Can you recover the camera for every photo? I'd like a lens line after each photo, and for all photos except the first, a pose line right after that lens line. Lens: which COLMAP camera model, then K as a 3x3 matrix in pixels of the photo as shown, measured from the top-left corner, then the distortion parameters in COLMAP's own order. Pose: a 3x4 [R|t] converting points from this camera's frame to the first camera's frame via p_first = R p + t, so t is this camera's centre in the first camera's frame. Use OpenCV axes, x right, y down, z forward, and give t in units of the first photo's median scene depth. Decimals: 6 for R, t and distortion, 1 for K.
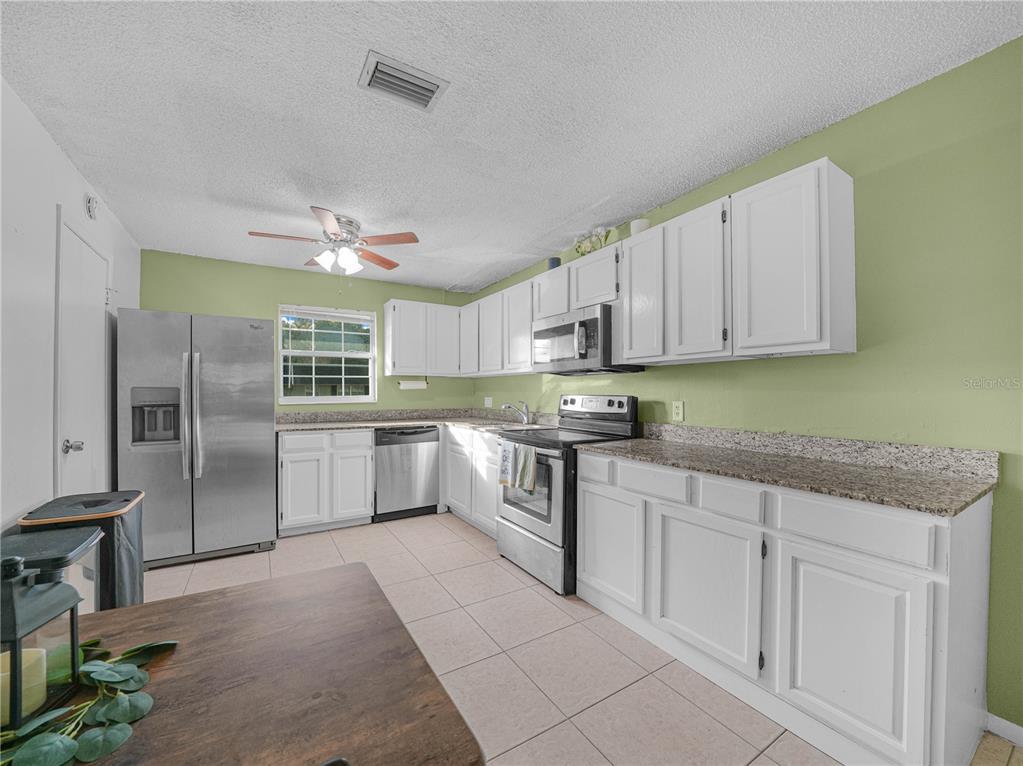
lens RADIAL K [[418.7, 0, 515.5], [0, 418.7, 392.7], [0, 0, 1]] dist [-0.009378, 0.000202]
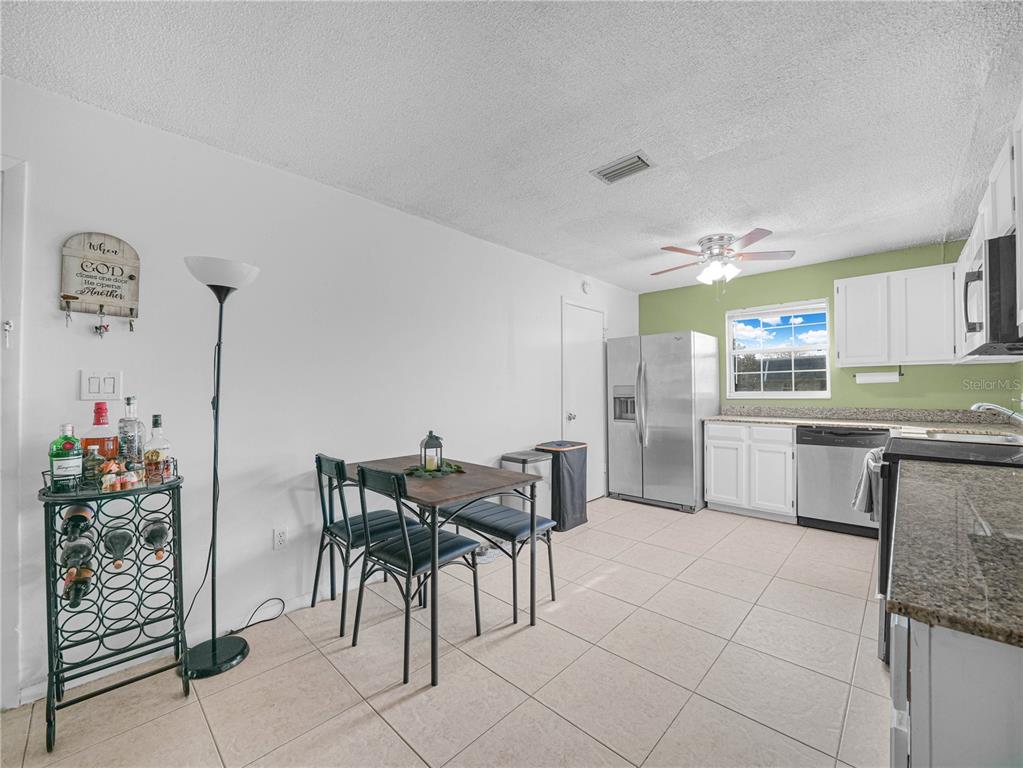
lens RADIAL K [[418.7, 0, 484.0], [0, 418.7, 388.7], [0, 0, 1]] dist [-0.009378, 0.000202]
pose [[0.214259, -0.003353, -0.976771, 0.442168], [0.005500, 0.999982, -0.002226, 0.000191], [0.976761, -0.004895, 0.214273, 0.103898]]
